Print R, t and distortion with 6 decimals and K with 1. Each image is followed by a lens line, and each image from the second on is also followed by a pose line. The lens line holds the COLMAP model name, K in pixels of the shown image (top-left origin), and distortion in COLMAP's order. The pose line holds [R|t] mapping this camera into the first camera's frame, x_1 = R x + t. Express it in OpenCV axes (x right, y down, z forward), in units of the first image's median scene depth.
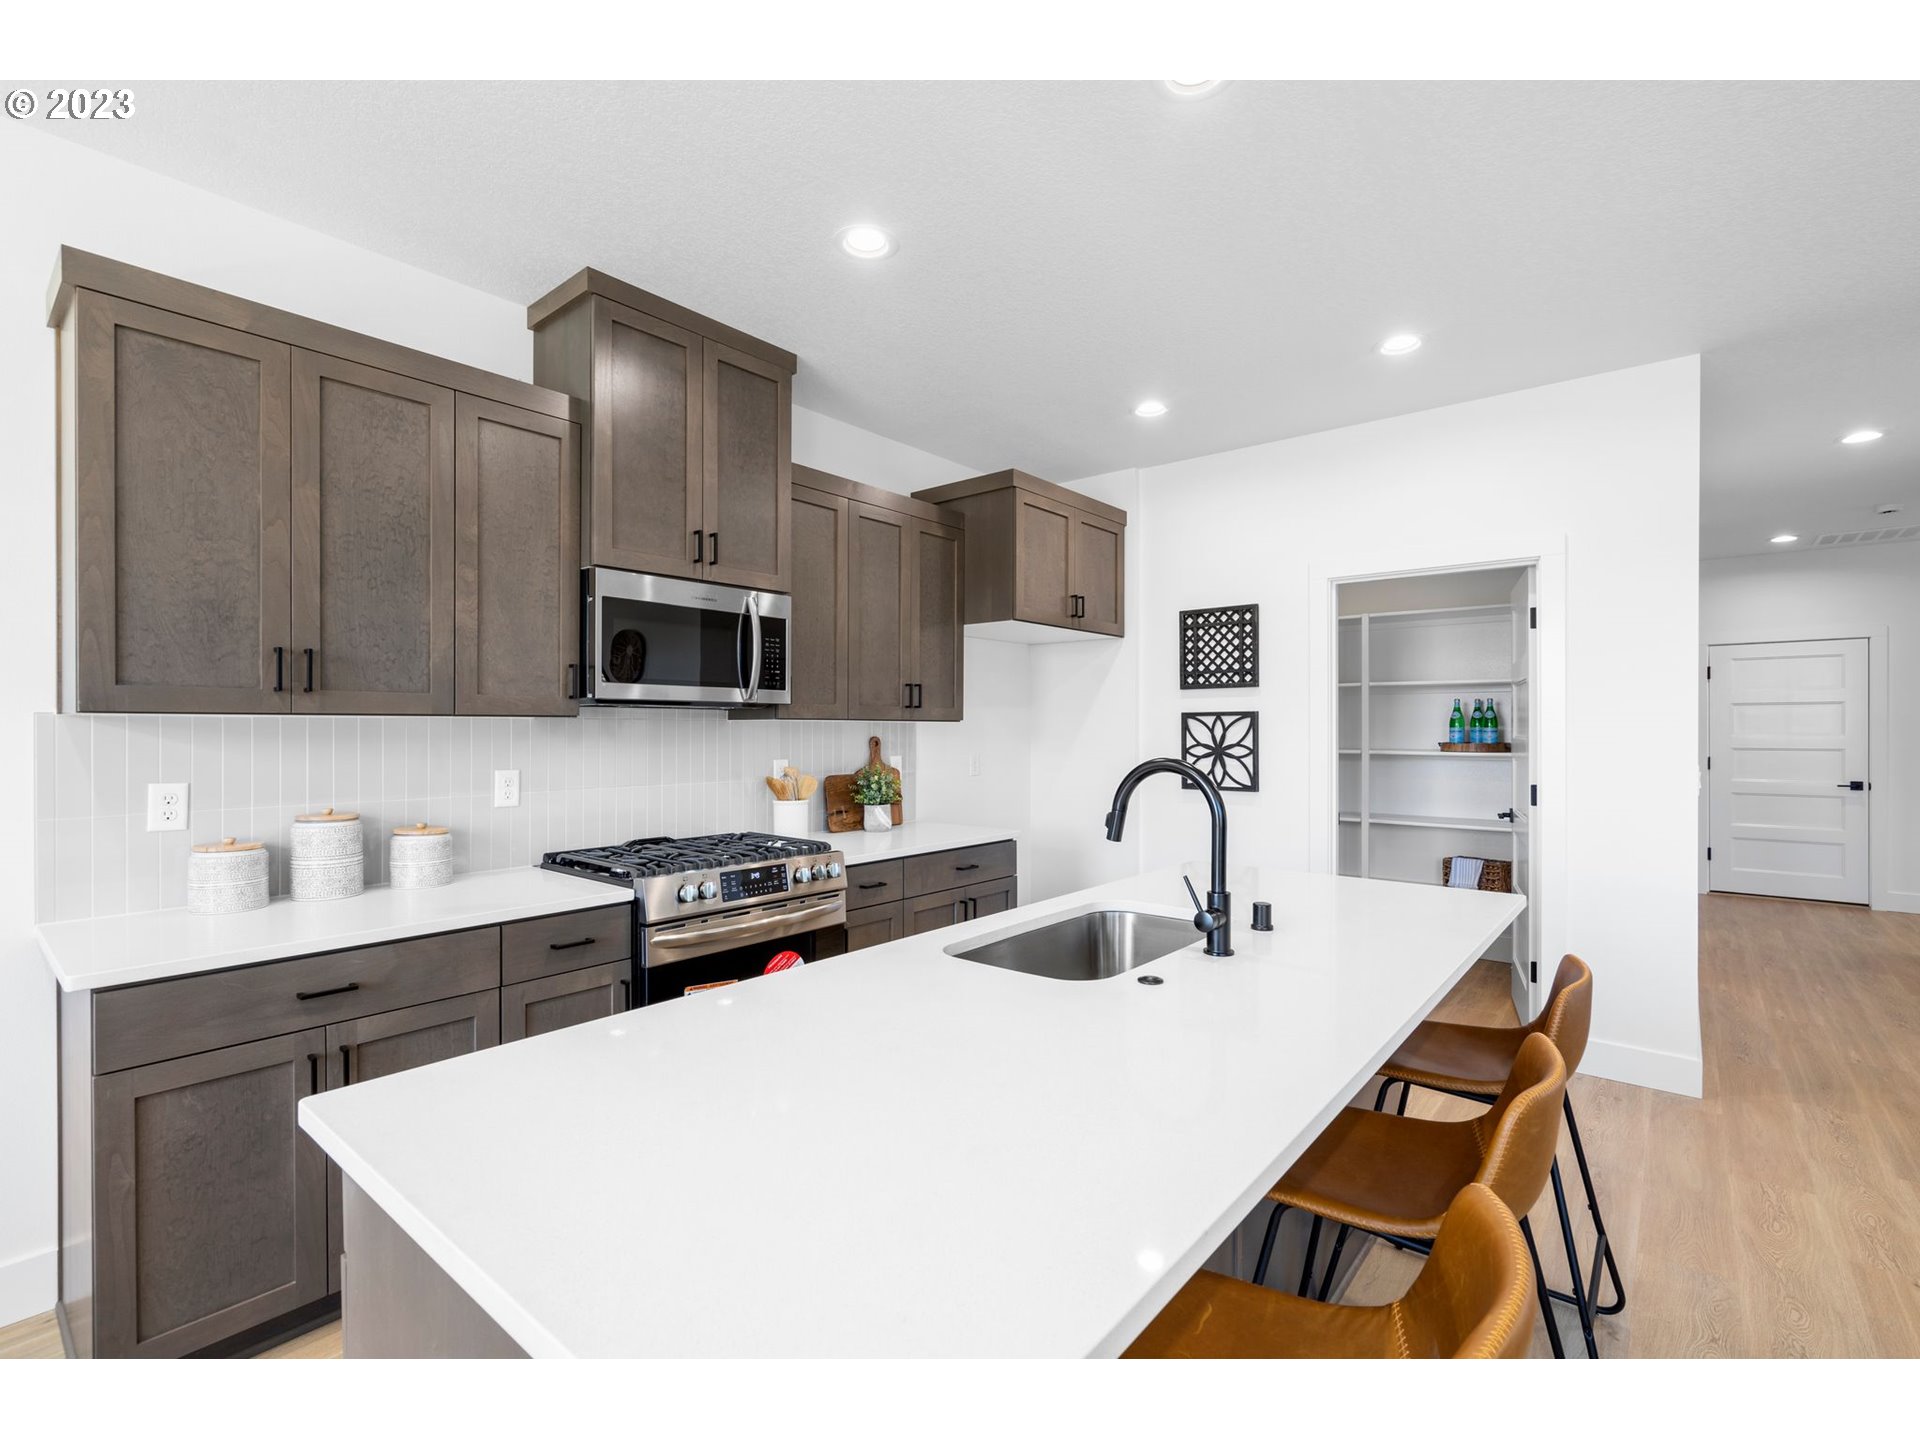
lens RADIAL K [[878.0, 0, 959.0], [0, 878.0, 721.1], [0, 0, 1]] dist [0.002166, 0.000020]
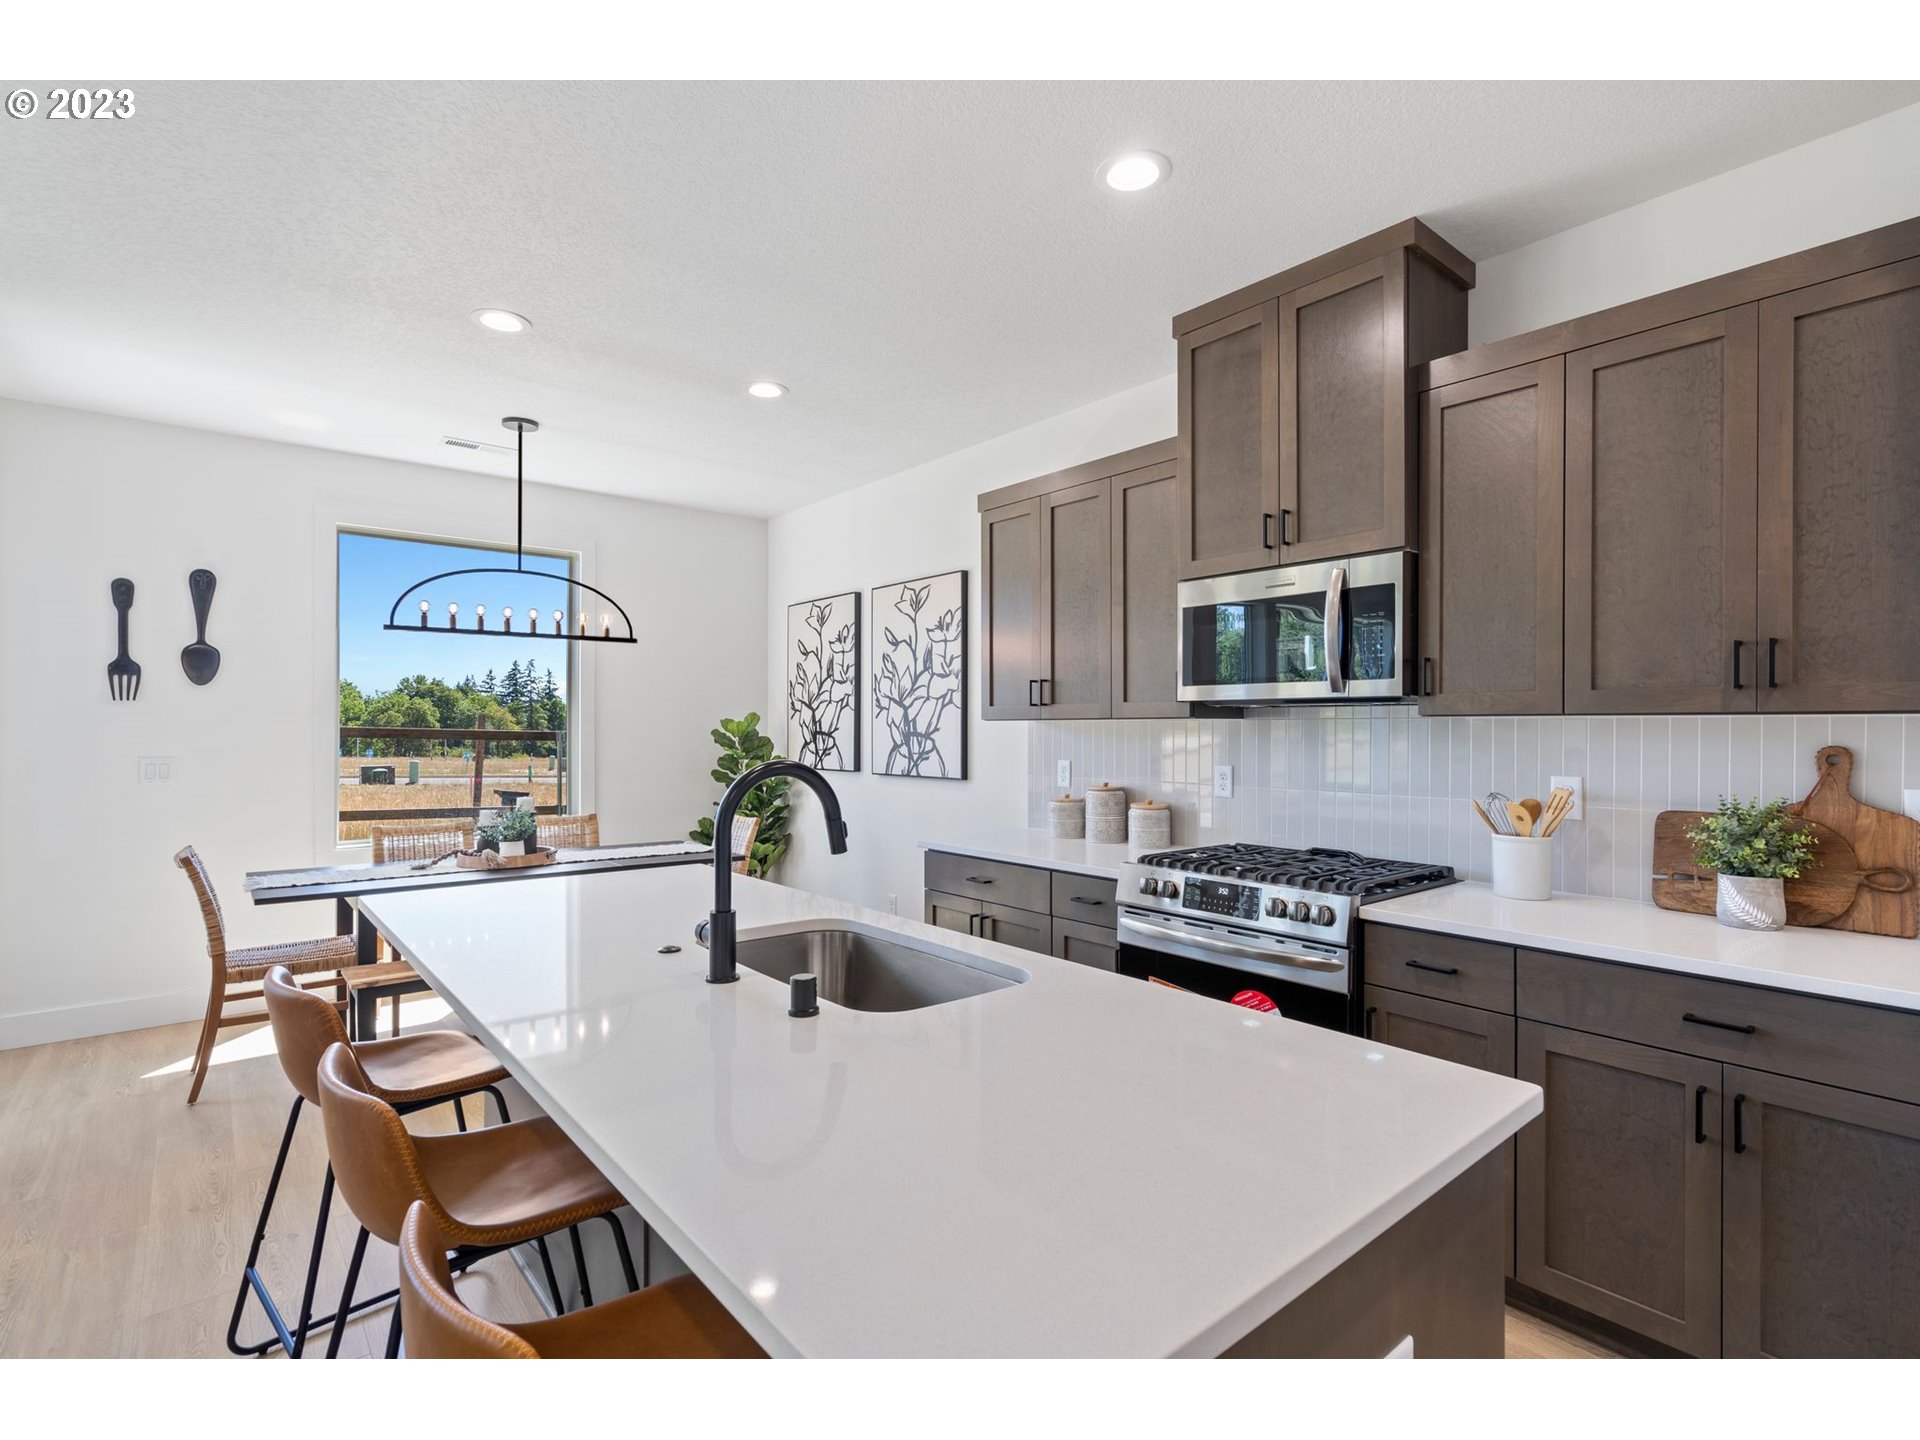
lens RADIAL K [[926.7, 0, 961.9], [0, 926.7, 720.8], [0, 0, 1]] dist [0.001616, 0.000188]
pose [[-0.182669, -0.007893, -0.983143, 0.739442], [0.007521, 0.999927, -0.009426, 0.006967], [0.983146, -0.009116, -0.182597, 0.886875]]
